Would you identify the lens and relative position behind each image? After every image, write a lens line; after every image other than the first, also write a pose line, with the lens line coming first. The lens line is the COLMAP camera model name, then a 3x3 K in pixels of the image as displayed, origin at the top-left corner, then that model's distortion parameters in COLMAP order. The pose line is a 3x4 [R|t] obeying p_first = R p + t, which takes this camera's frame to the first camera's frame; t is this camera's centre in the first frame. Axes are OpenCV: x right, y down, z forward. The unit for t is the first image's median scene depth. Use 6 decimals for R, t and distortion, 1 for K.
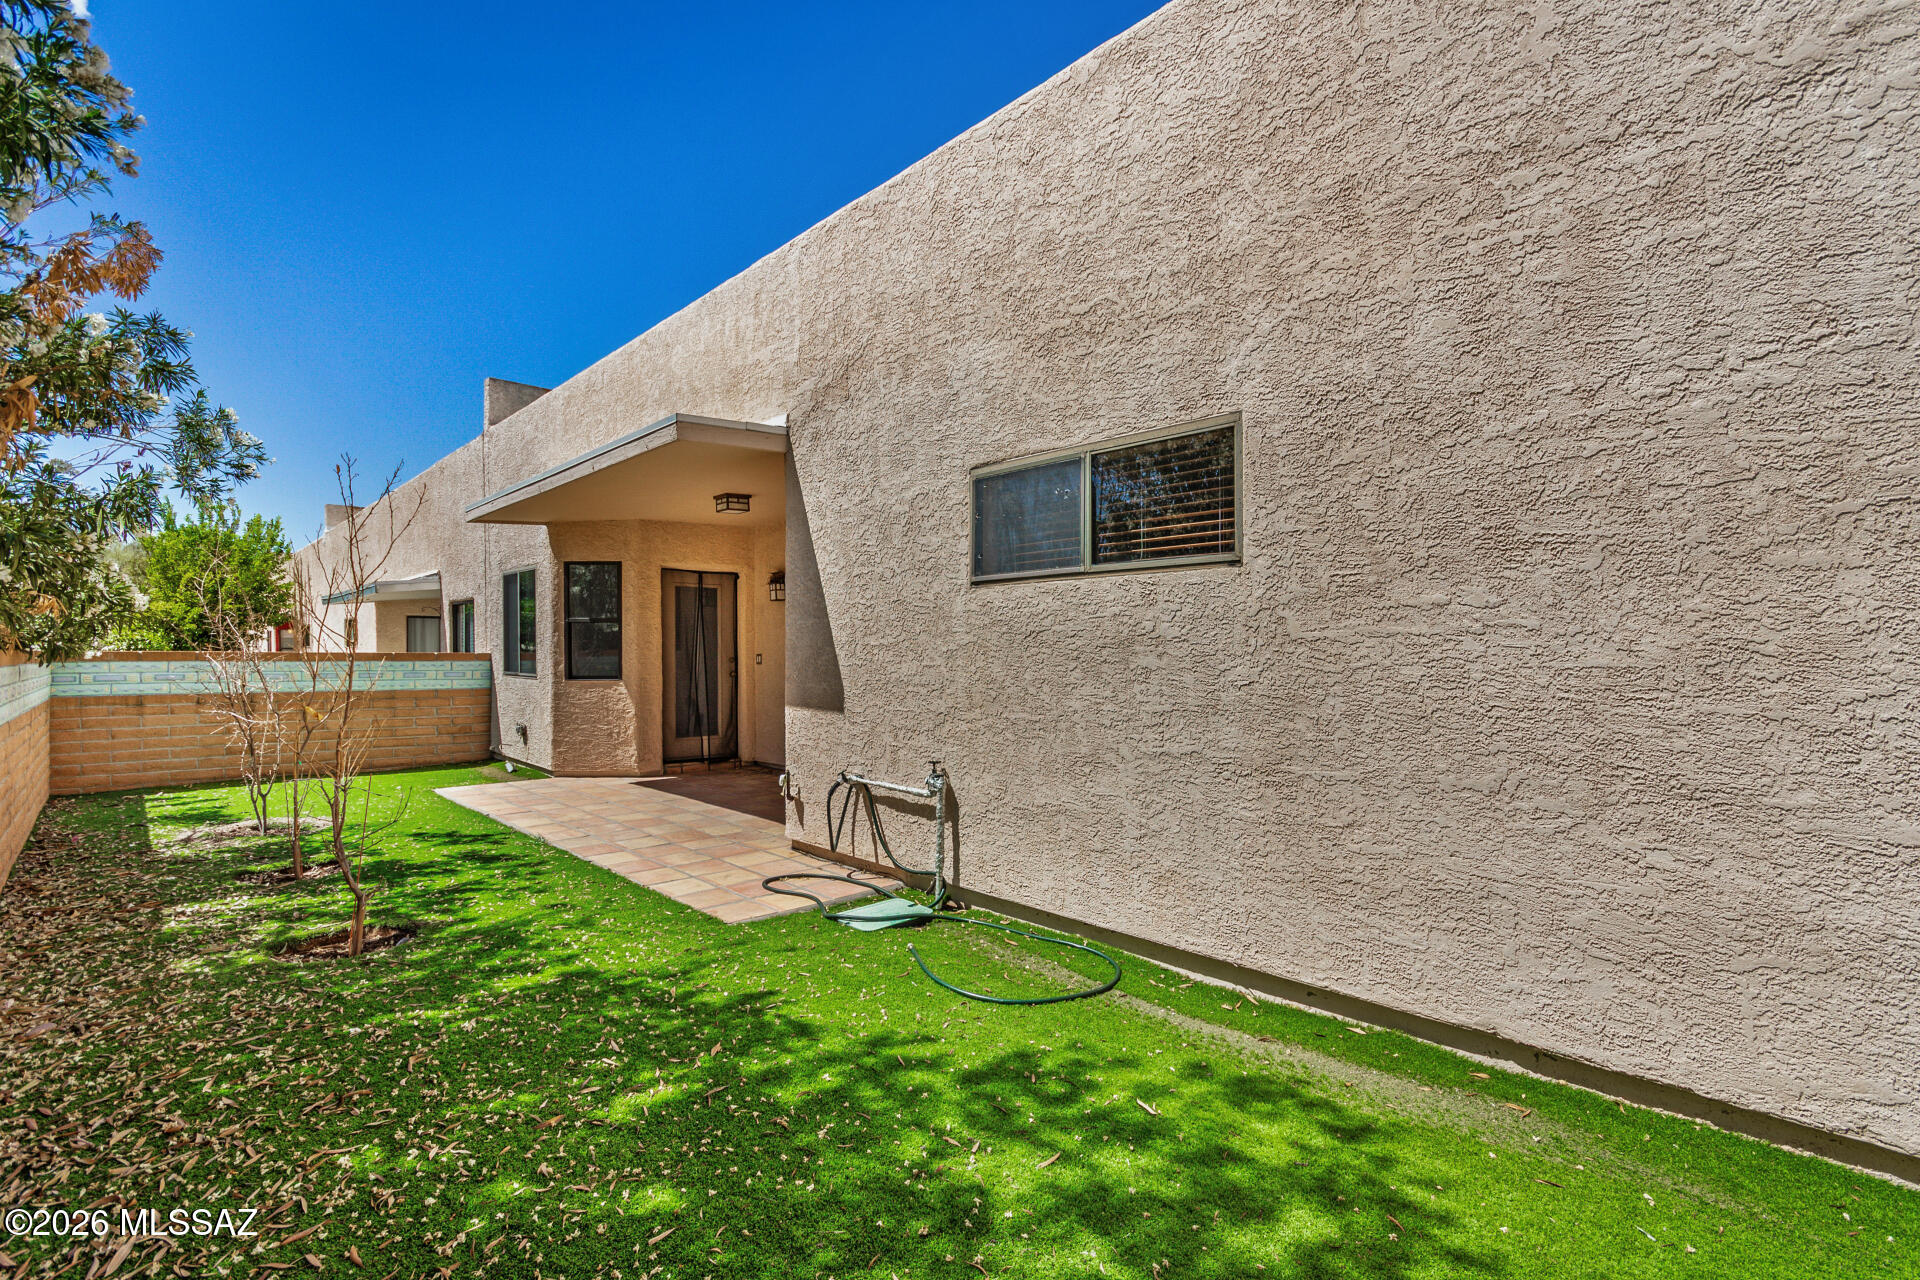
lens RADIAL K [[895.1, 0, 967.0], [0, 895.1, 644.9], [0, 0, 1]] dist [0.003757, 0.000630]
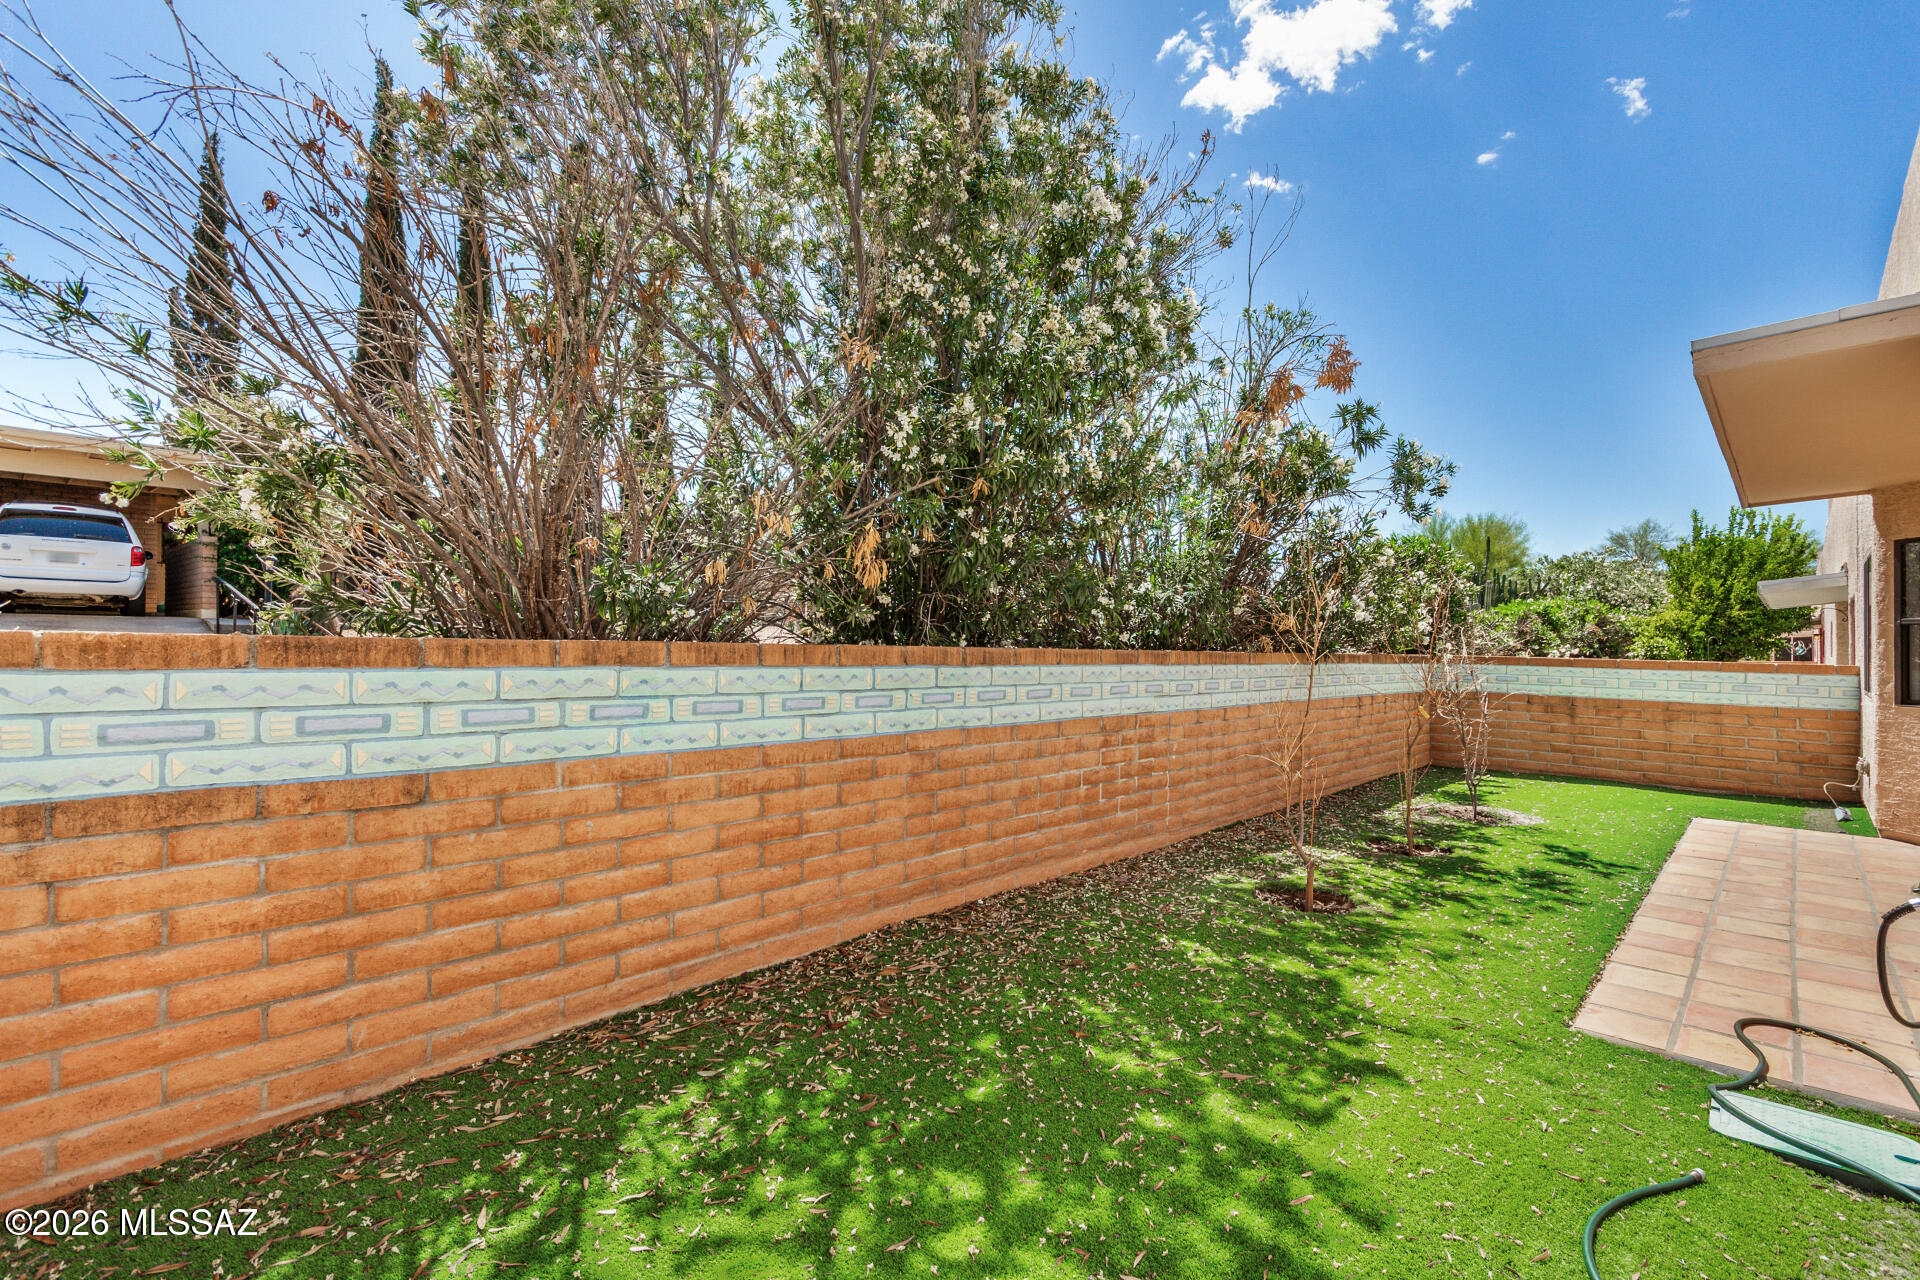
lens RADIAL K [[895.1, 0, 967.7], [0, 895.1, 636.3], [0, 0, 1]] dist [0.003757, 0.000630]
pose [[0.074022, -0.008452, -0.997221, 0.447098], [-0.007879, 0.999928, -0.009060, -0.006279], [0.997225, 0.008528, 0.073950, 0.430321]]
